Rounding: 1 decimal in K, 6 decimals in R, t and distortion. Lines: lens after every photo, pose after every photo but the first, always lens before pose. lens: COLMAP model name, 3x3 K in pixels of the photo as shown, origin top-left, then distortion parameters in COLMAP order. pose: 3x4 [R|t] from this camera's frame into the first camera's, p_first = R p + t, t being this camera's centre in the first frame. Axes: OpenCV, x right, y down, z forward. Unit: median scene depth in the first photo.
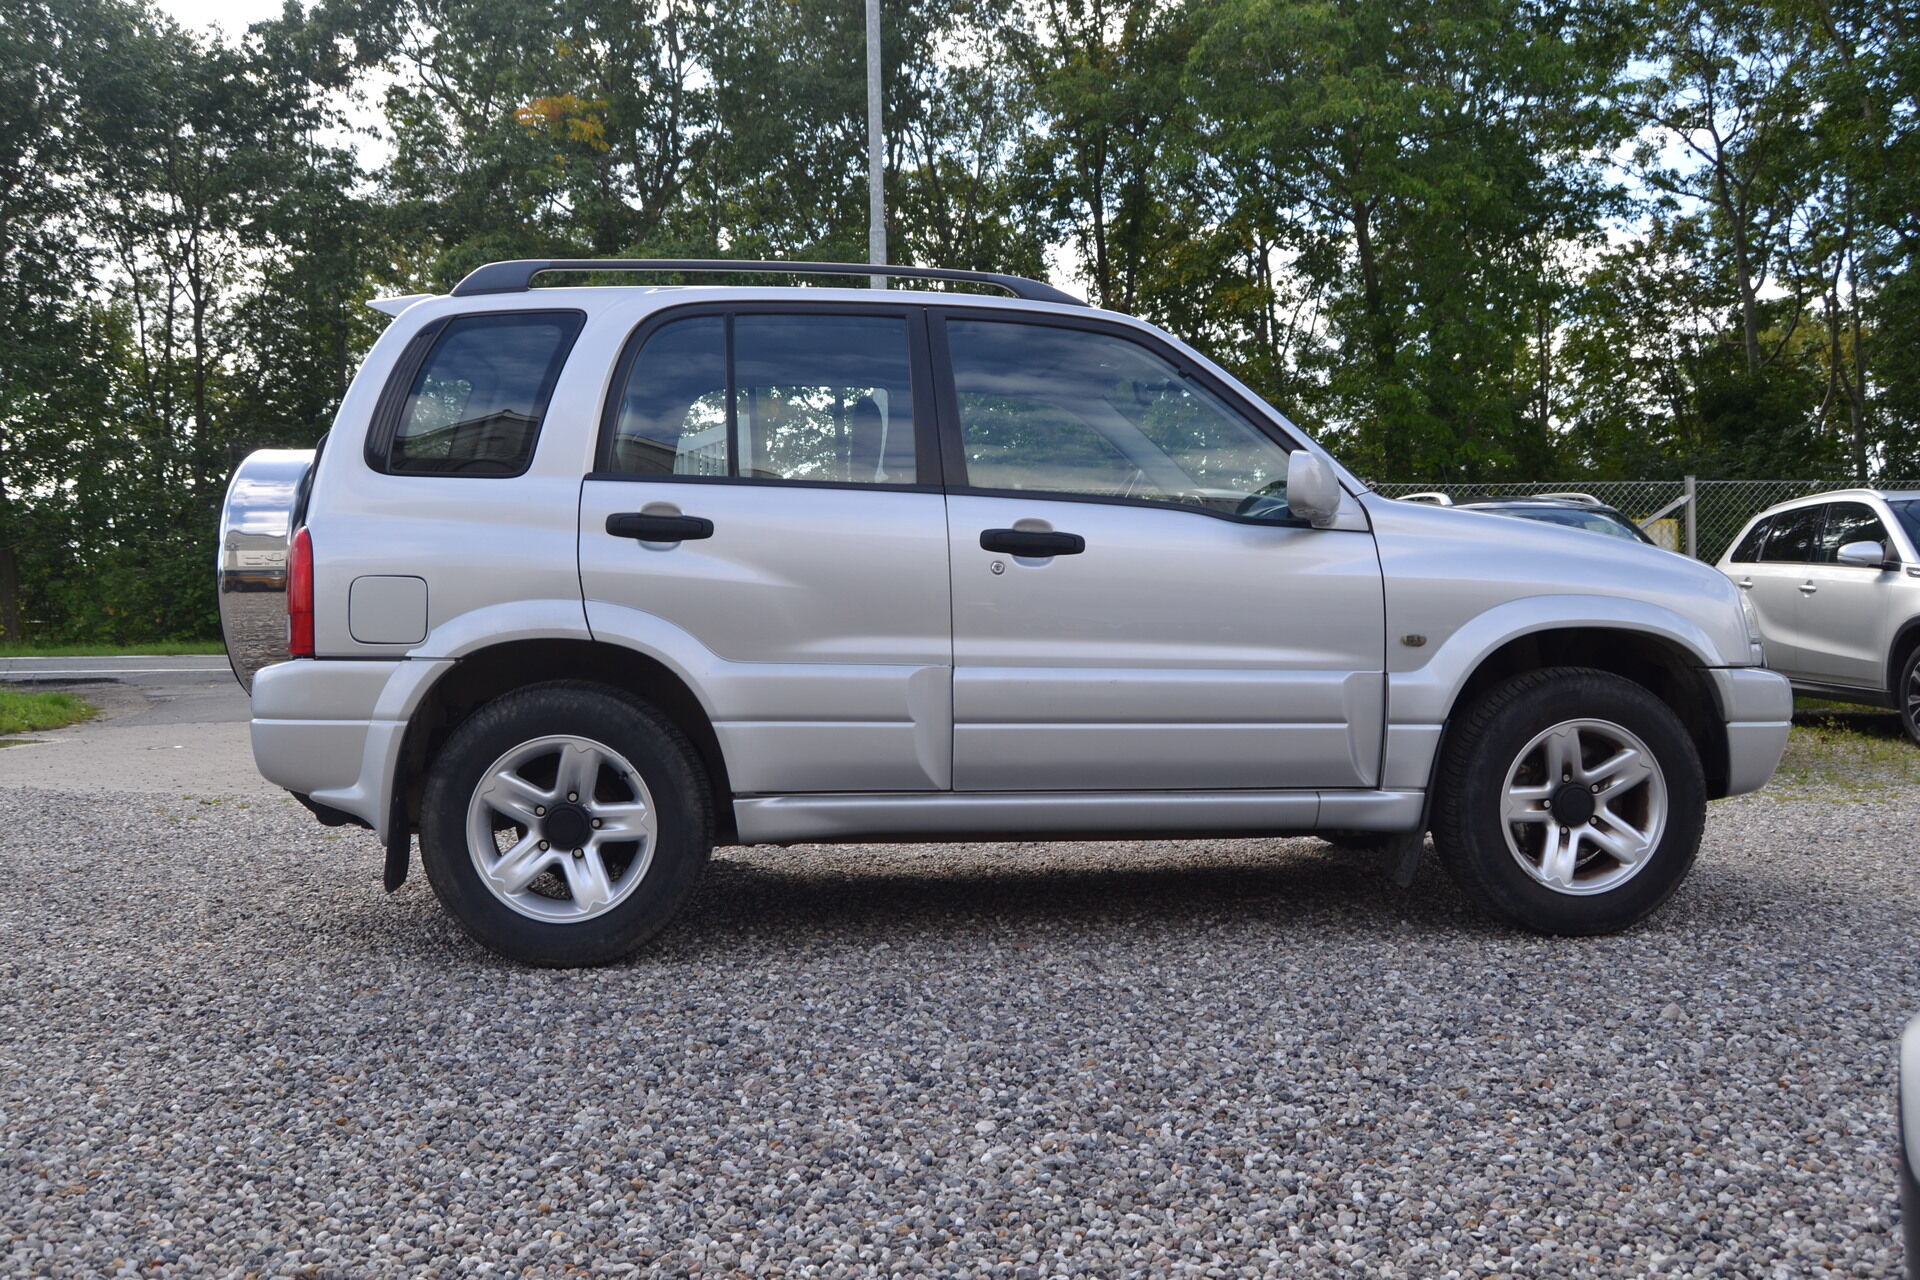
lens RADIAL K [[1527.7, 0, 960.0], [0, 1527.7, 640.0], [0, 0, 1]] dist [-0.002191, -0.000362]
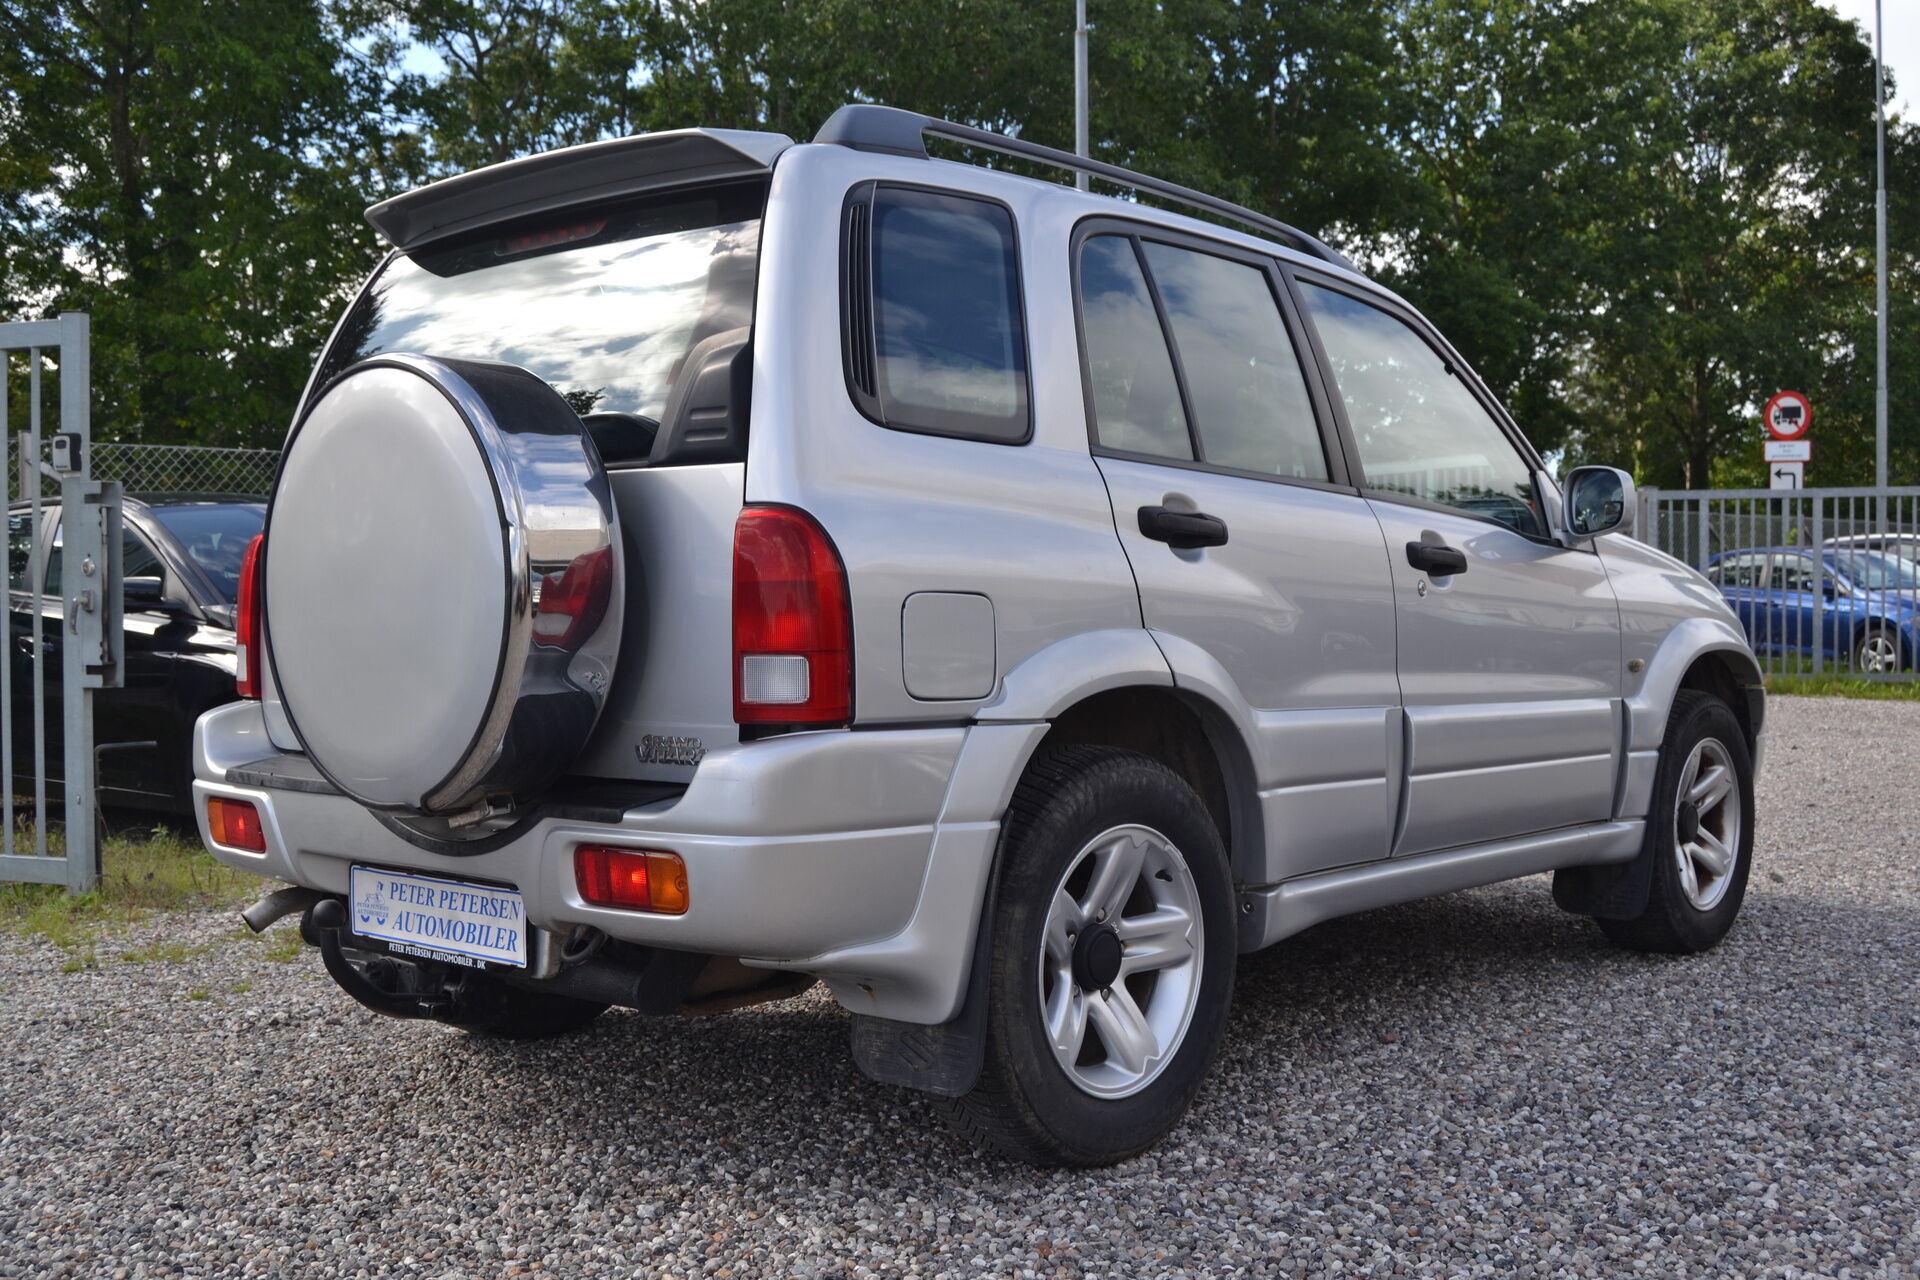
lens RADIAL K [[1998.6, 0, 960.0], [0, 1998.6, 640.0], [0, 0, 1]] dist [-0.001874, -0.003366]
pose [[0.712721, -0.007740, 0.701405, -0.937184], [0.010820, 0.999941, 0.000040, -0.022026], [-0.701365, 0.007561, 0.712763, 0.401203]]
